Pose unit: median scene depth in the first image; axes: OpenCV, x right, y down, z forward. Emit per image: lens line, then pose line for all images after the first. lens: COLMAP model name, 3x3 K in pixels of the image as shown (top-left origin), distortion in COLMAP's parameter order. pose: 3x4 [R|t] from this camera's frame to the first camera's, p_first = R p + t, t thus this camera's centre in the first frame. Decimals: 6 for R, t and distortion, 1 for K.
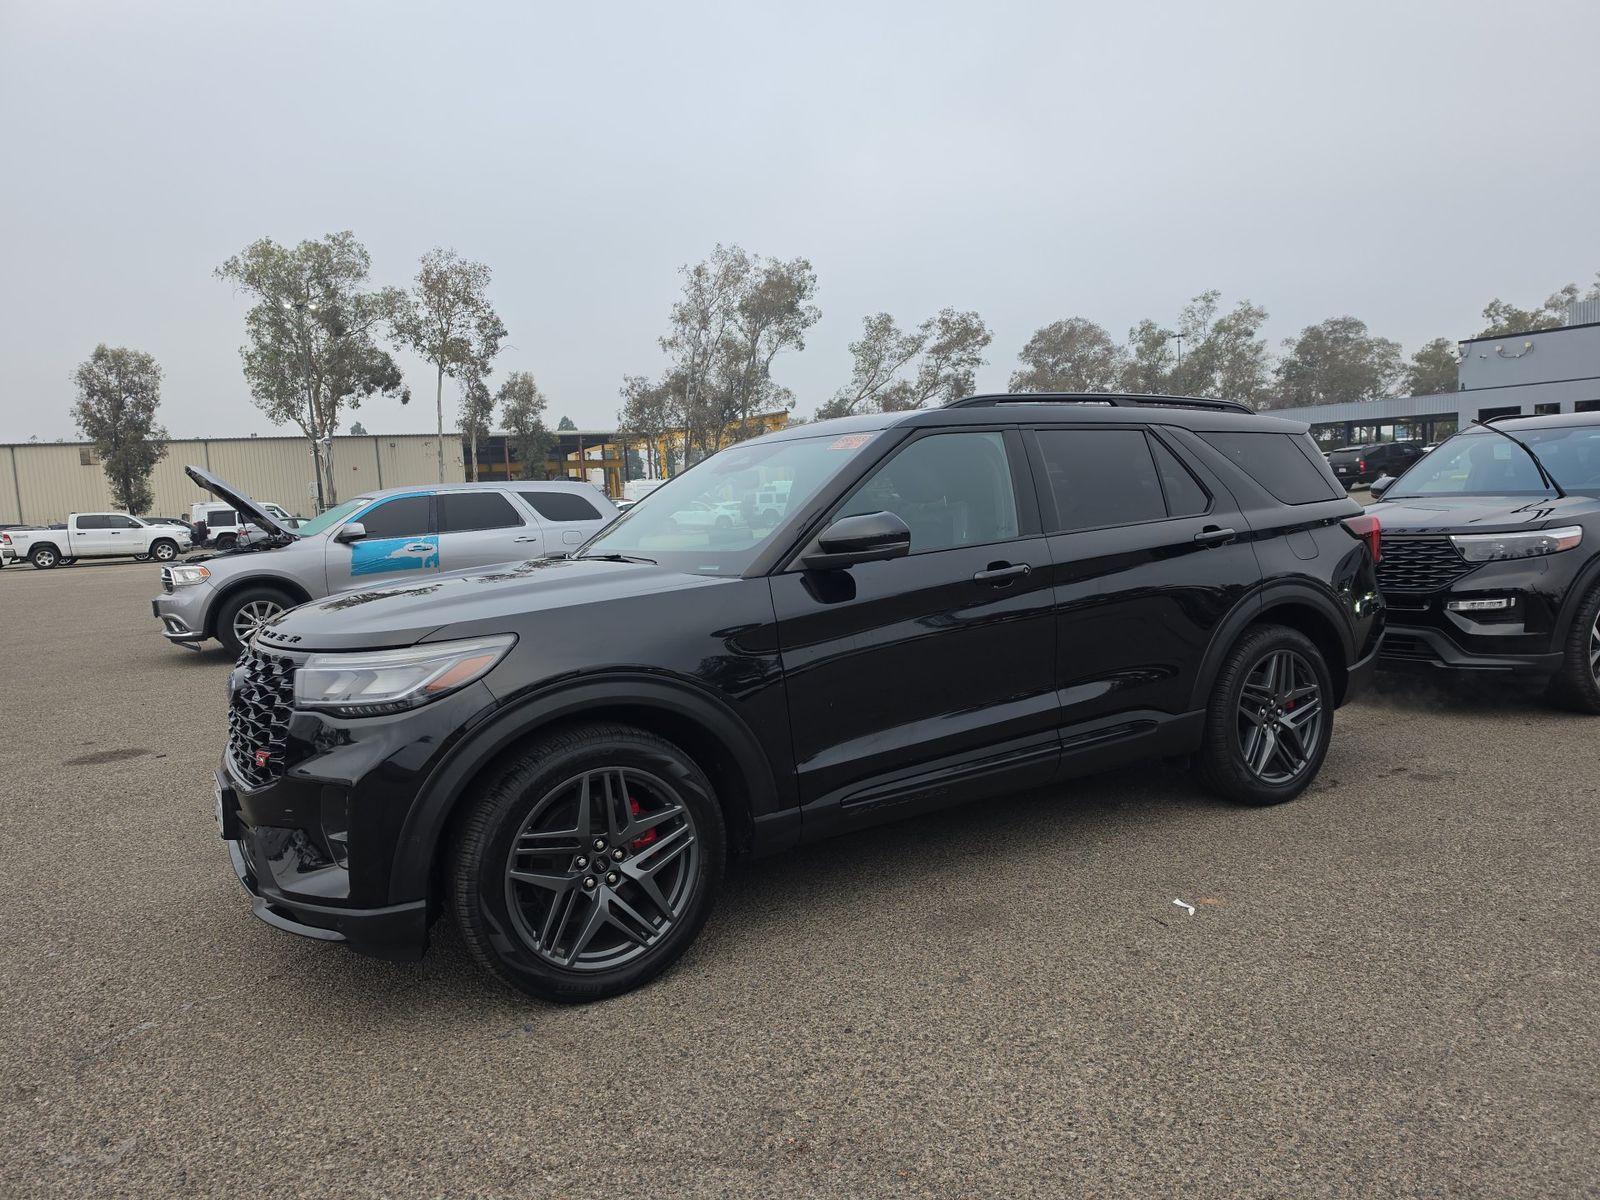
lens RADIAL K [[1157.4, 0, 800.0], [0, 1157.4, 600.0], [0, 0, 1]] dist [0.042123, -0.047851]
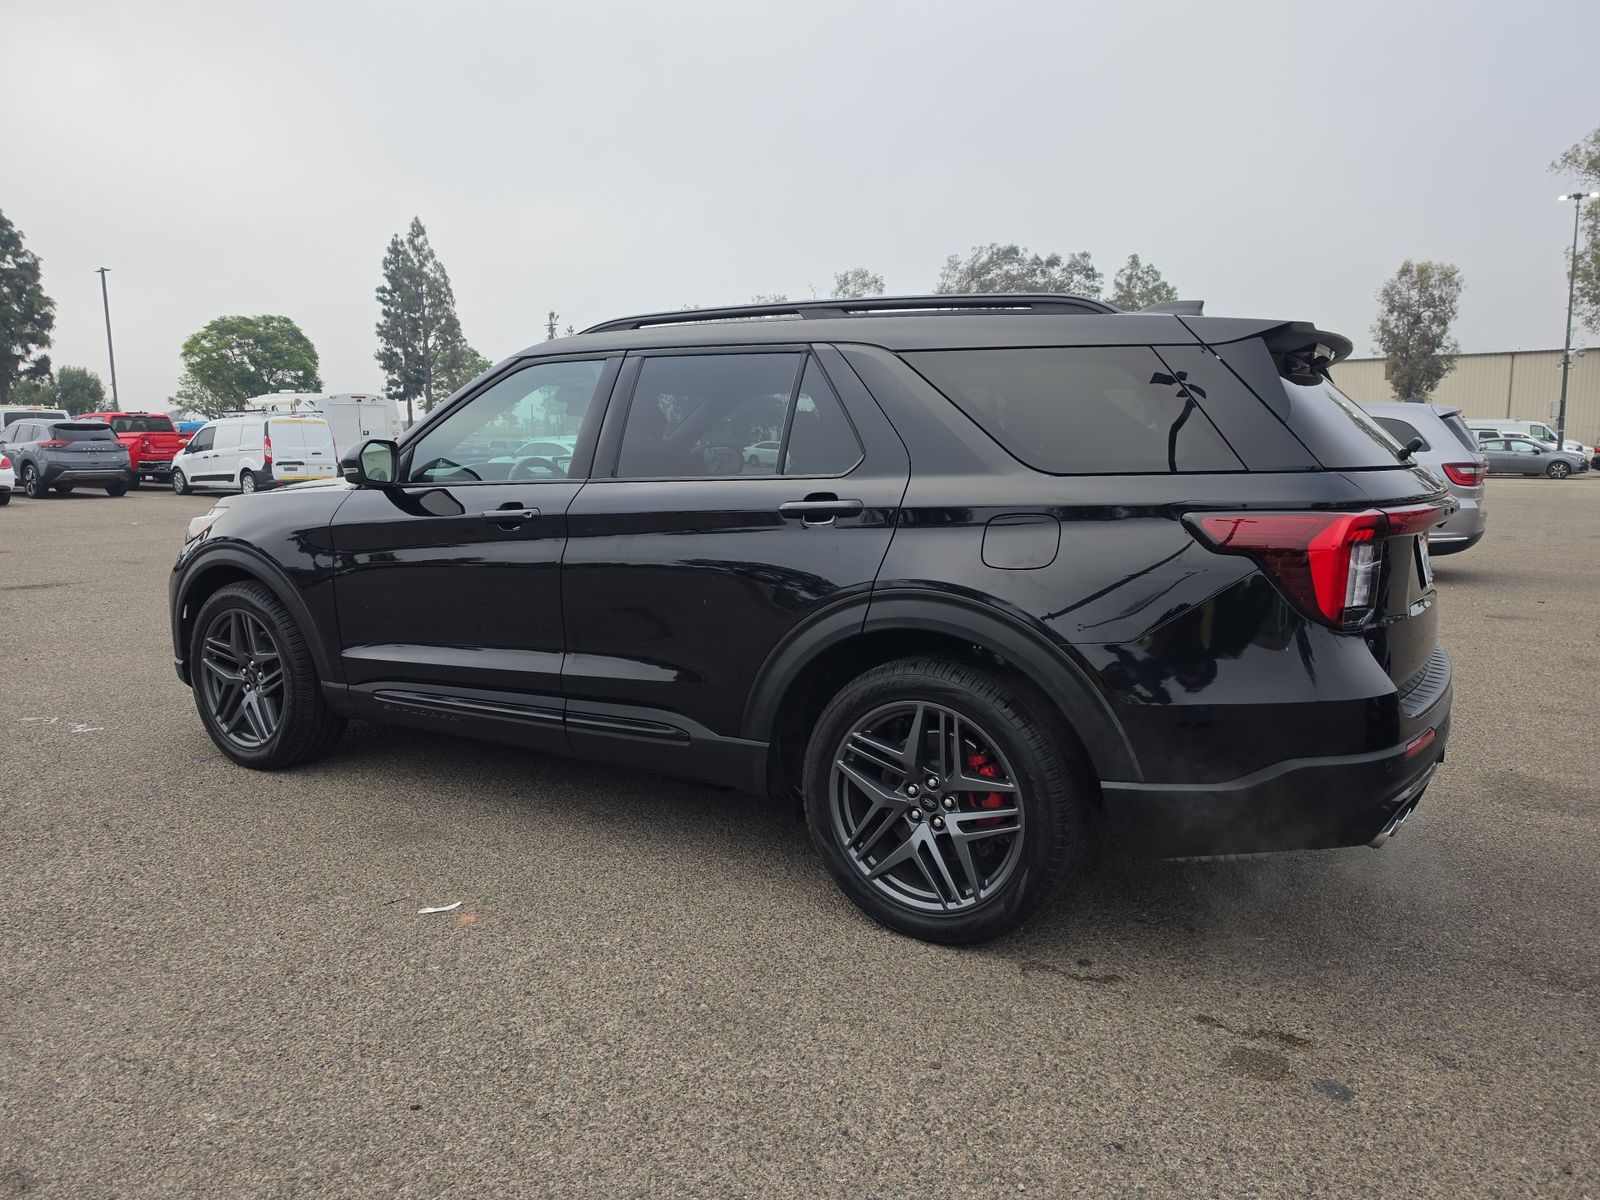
lens RADIAL K [[1157.4, 0, 800.0], [0, 1157.4, 600.0], [0, 0, 1]] dist [0.042123, -0.047851]
pose [[0.417650, 0.170276, -0.892510, 0.136022], [-0.104733, 0.984758, 0.138865, -0.013316], [0.902552, 0.035478, 0.429117, 0.098120]]
